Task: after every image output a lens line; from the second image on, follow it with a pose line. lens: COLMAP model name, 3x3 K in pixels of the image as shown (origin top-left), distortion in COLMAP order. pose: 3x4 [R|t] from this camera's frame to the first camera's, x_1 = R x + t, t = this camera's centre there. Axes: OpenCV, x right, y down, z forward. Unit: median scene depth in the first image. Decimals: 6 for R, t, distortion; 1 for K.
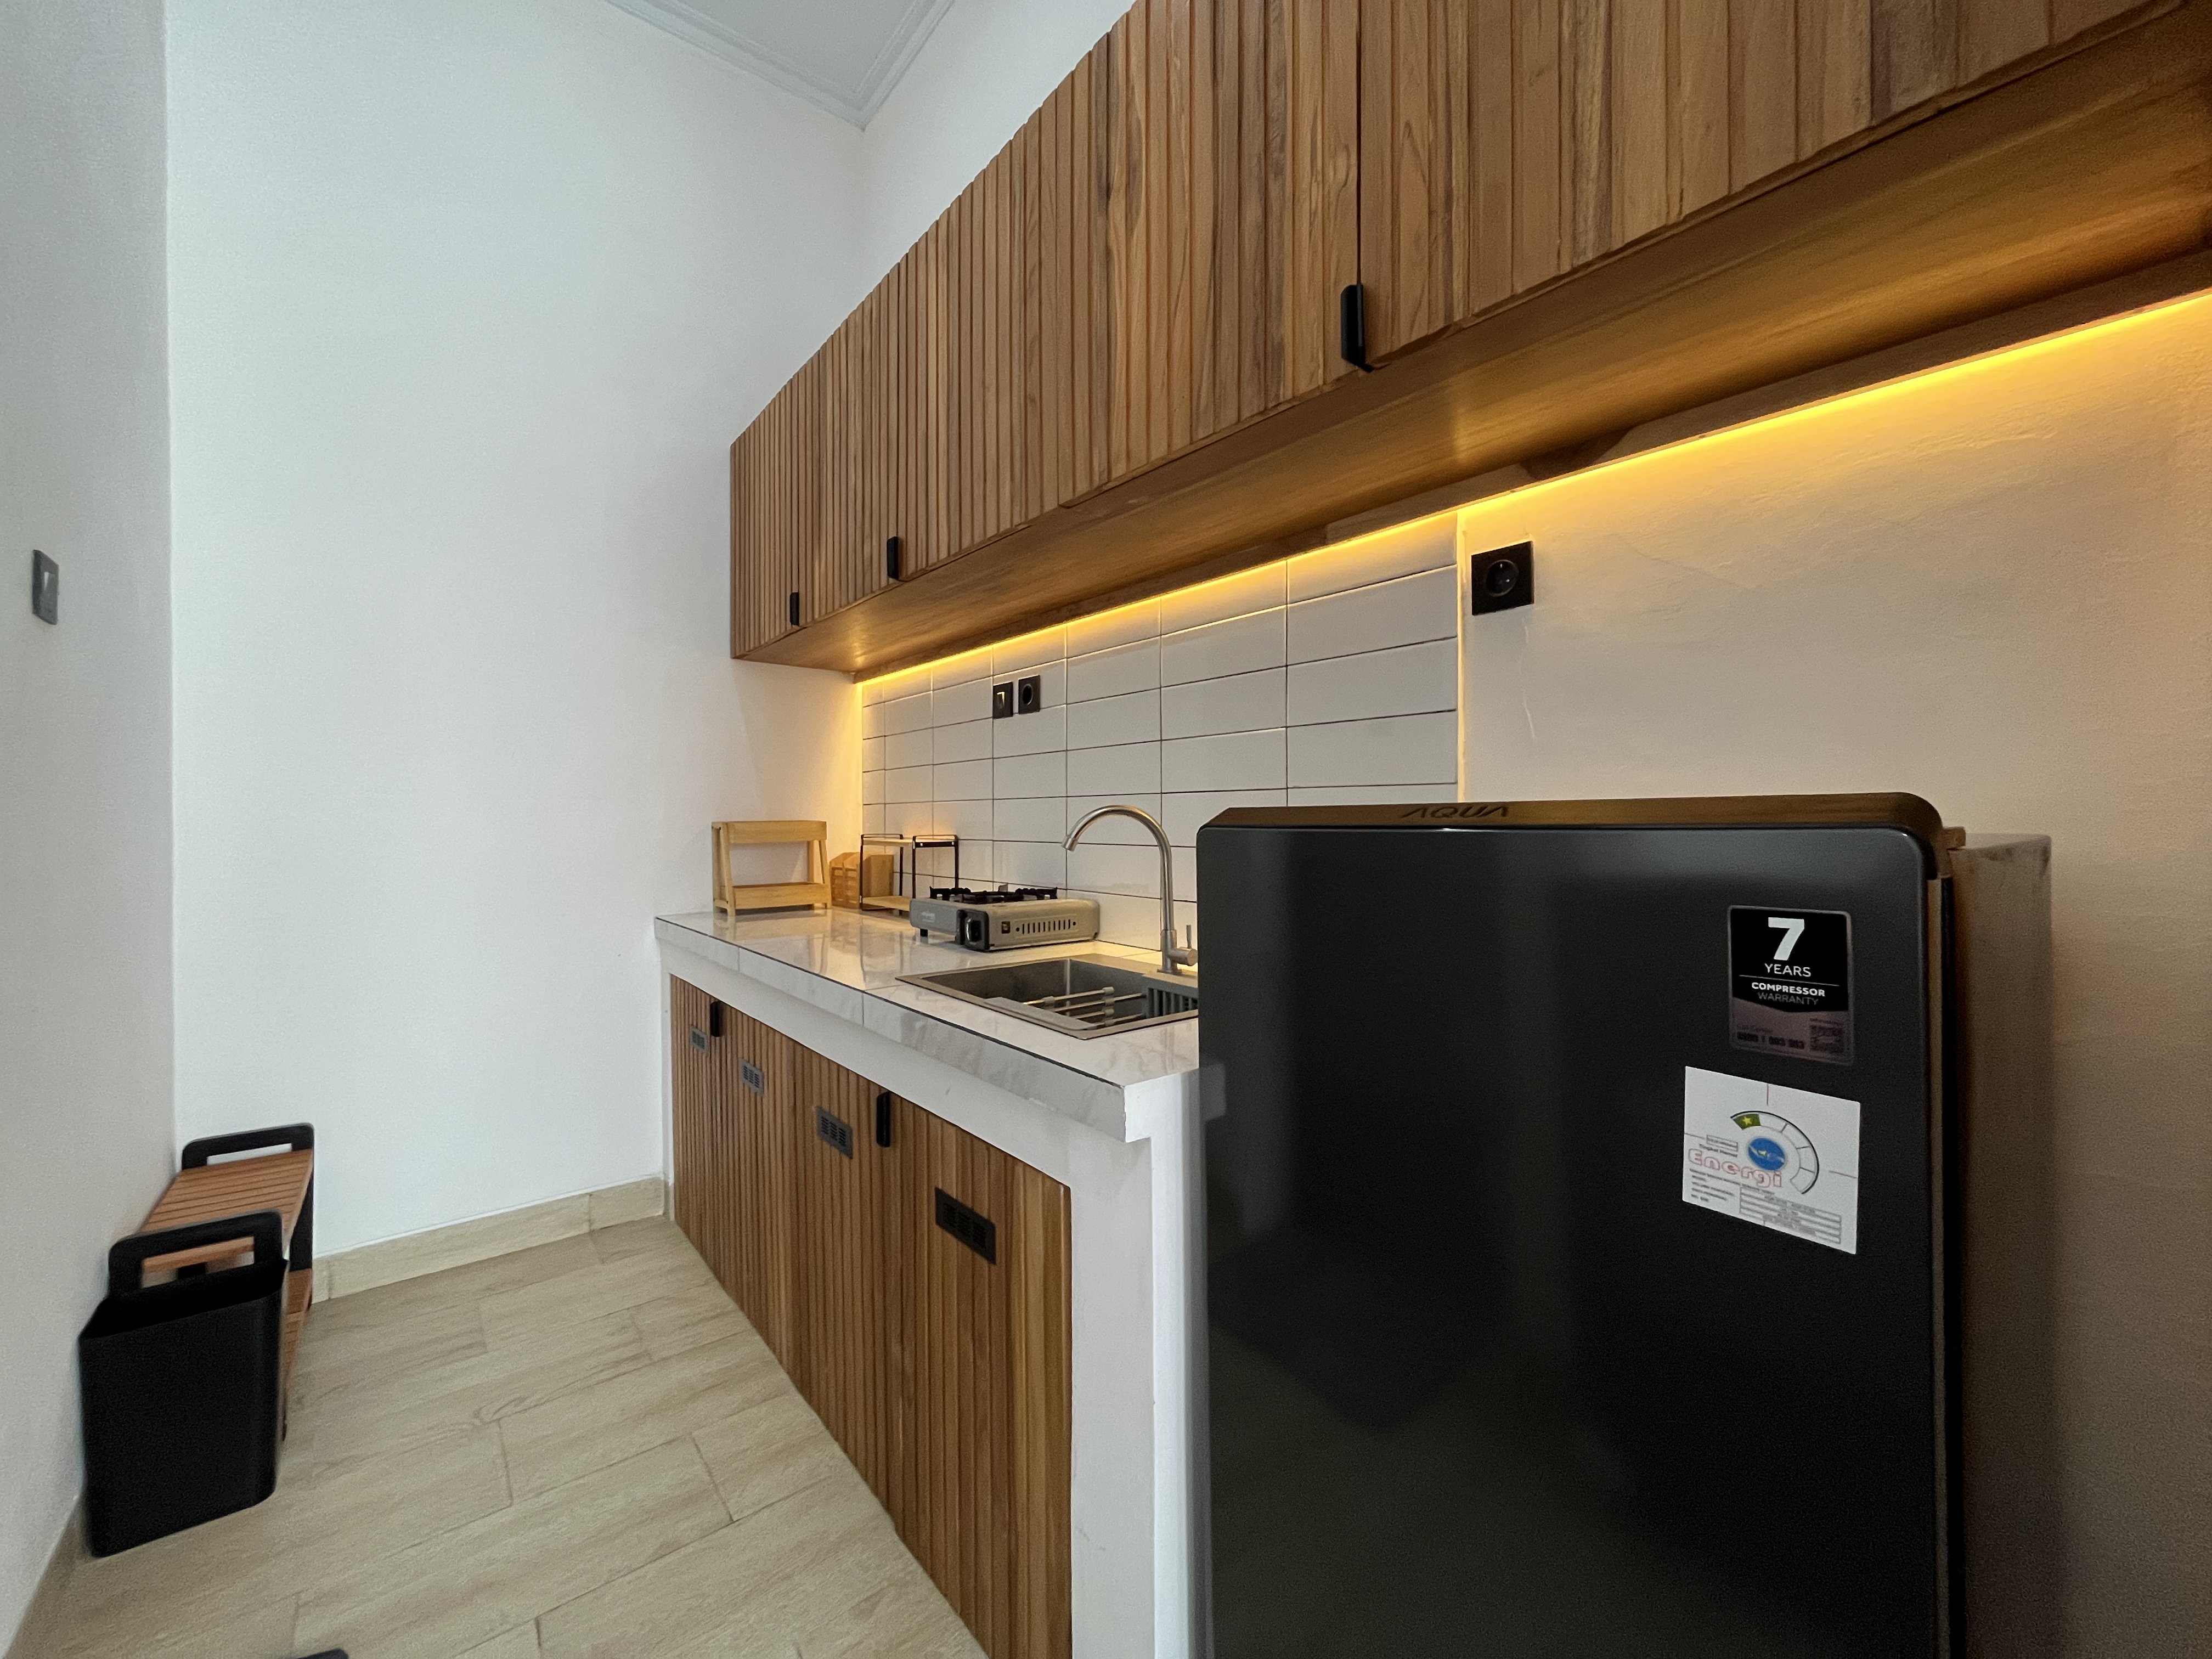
lens RADIAL K [[895.1, 0, 1104.6], [0, 895.1, 820.4], [0, 0, 1]] dist [-0.001858, 0.000109]
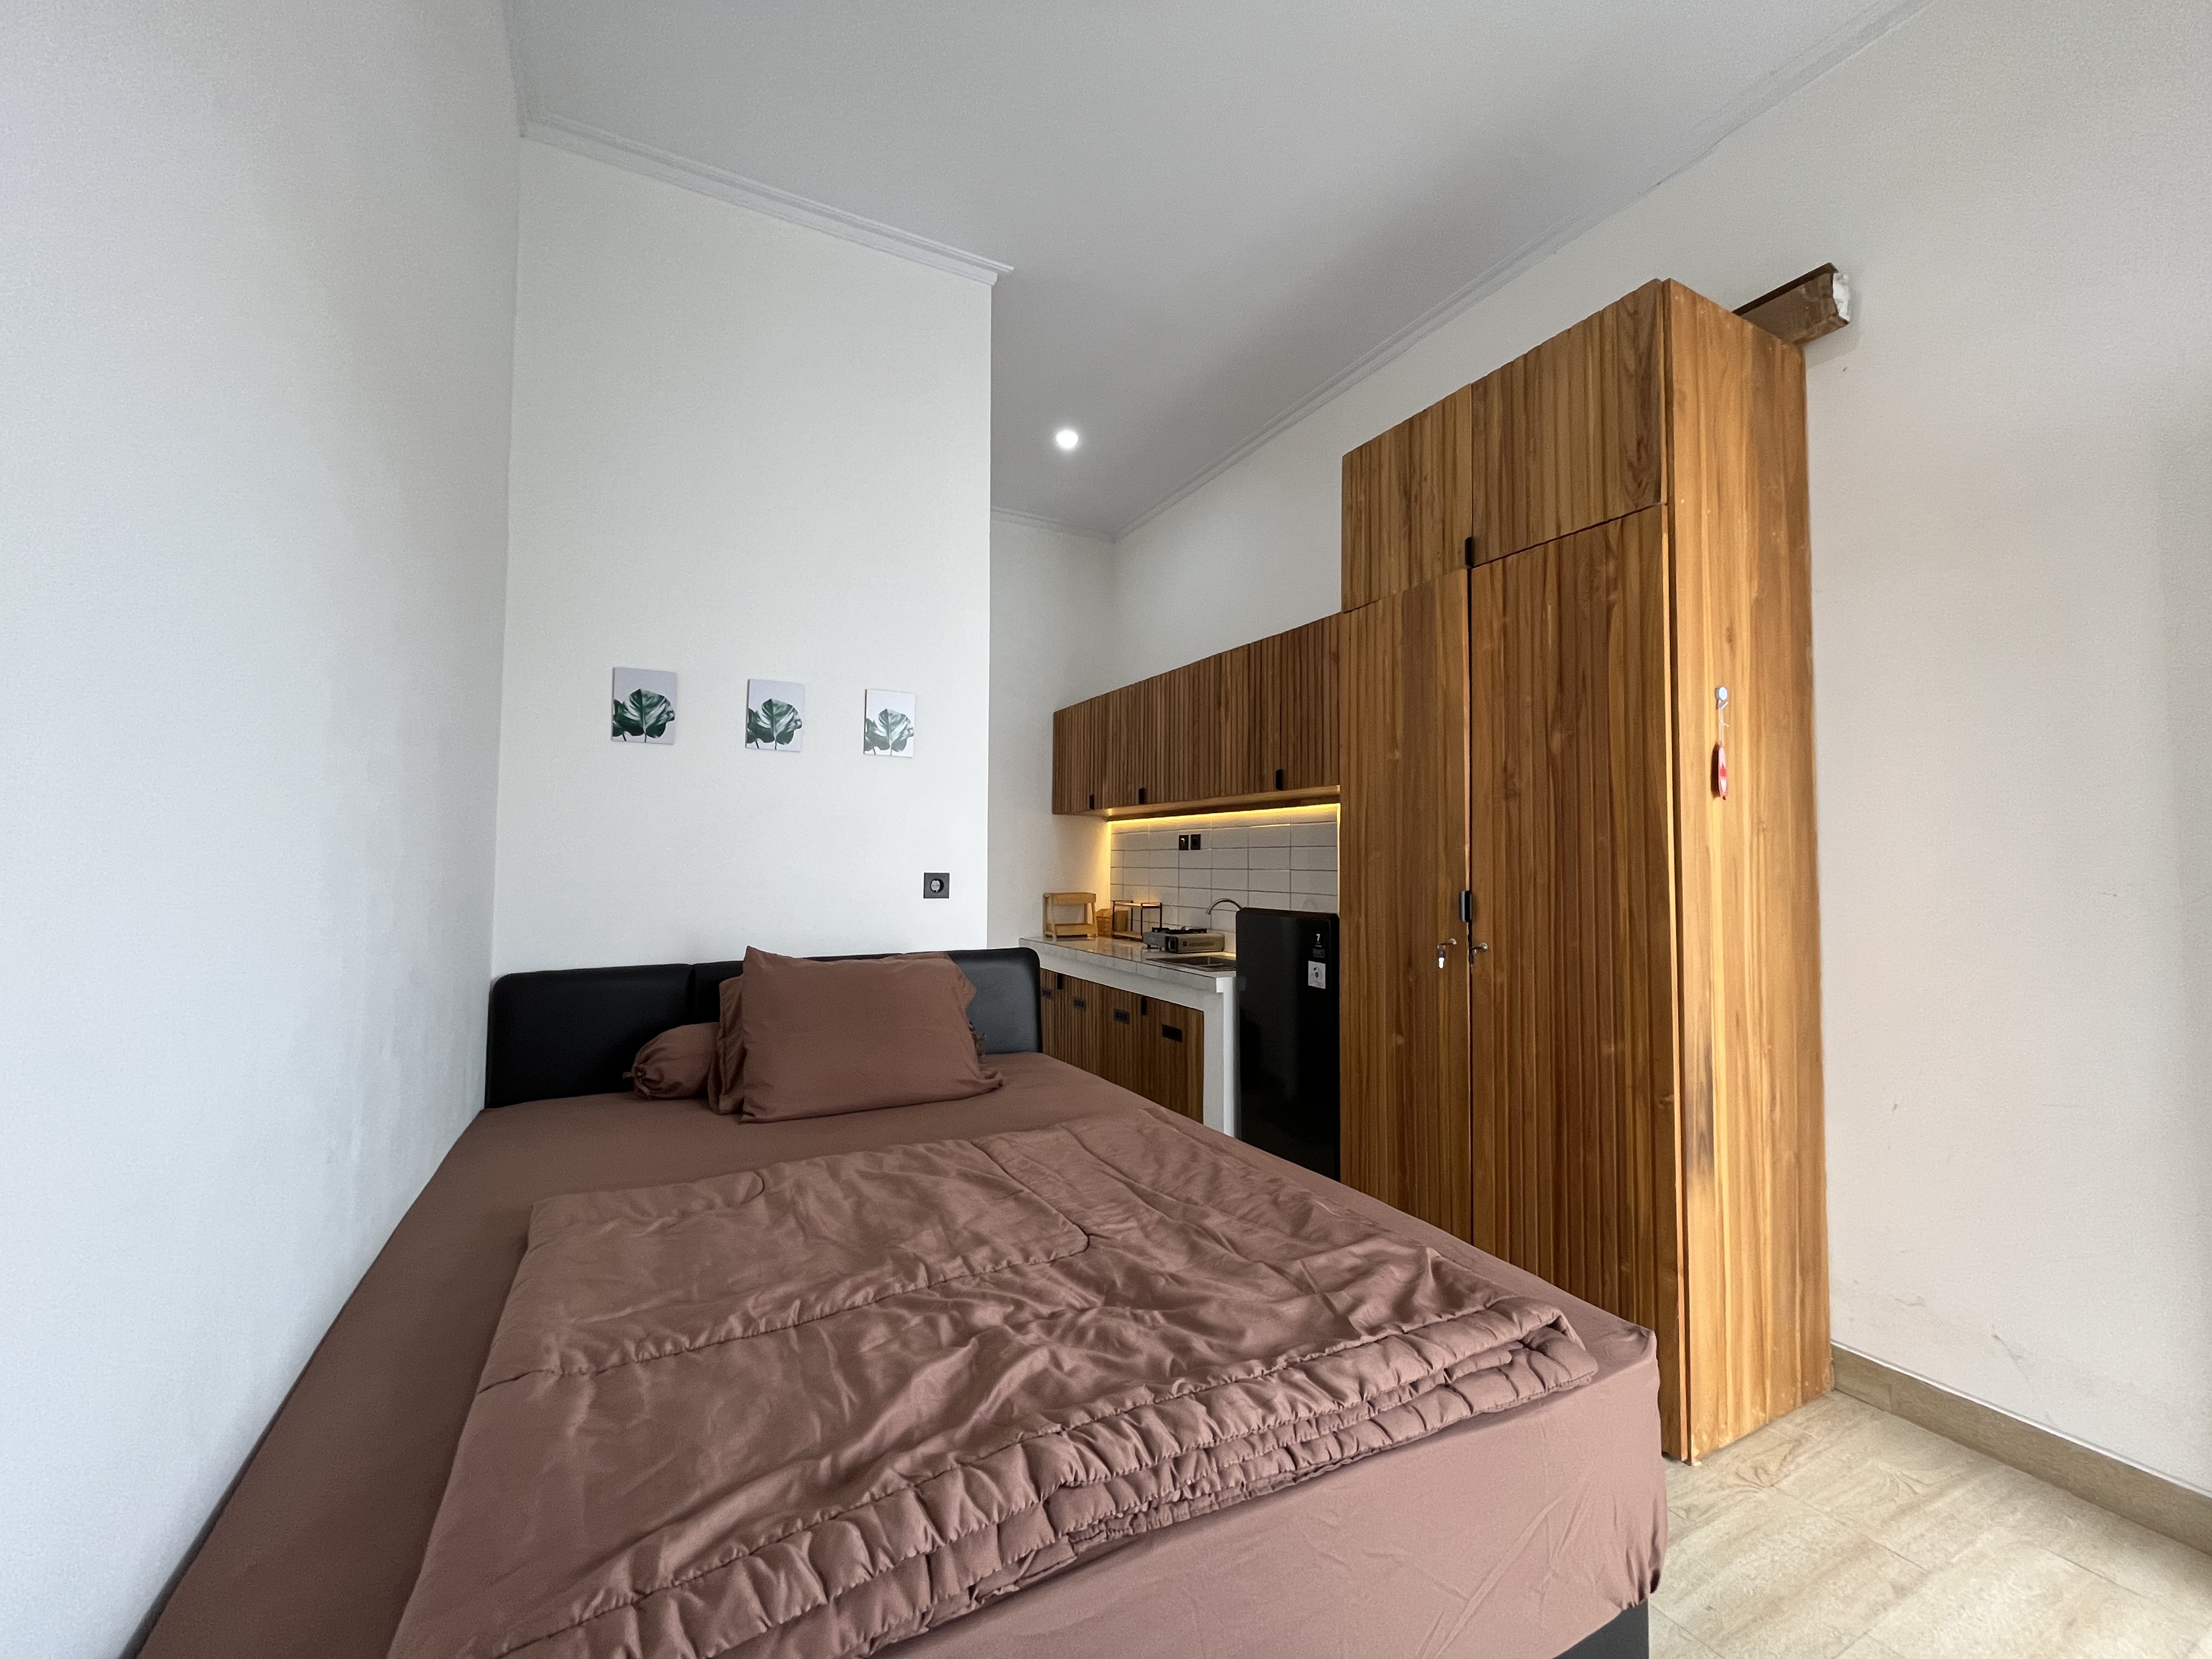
lens RADIAL K [[891.9, 0, 1107.1], [0, 891.9, 821.4], [0, 0, 1]] dist [-0.003010, -0.000322]
pose [[0.981787, 0.002372, -0.189969, 0.137138], [-0.011746, 0.998767, -0.048231, -0.090967], [0.189620, 0.049584, 0.980605, -1.380545]]
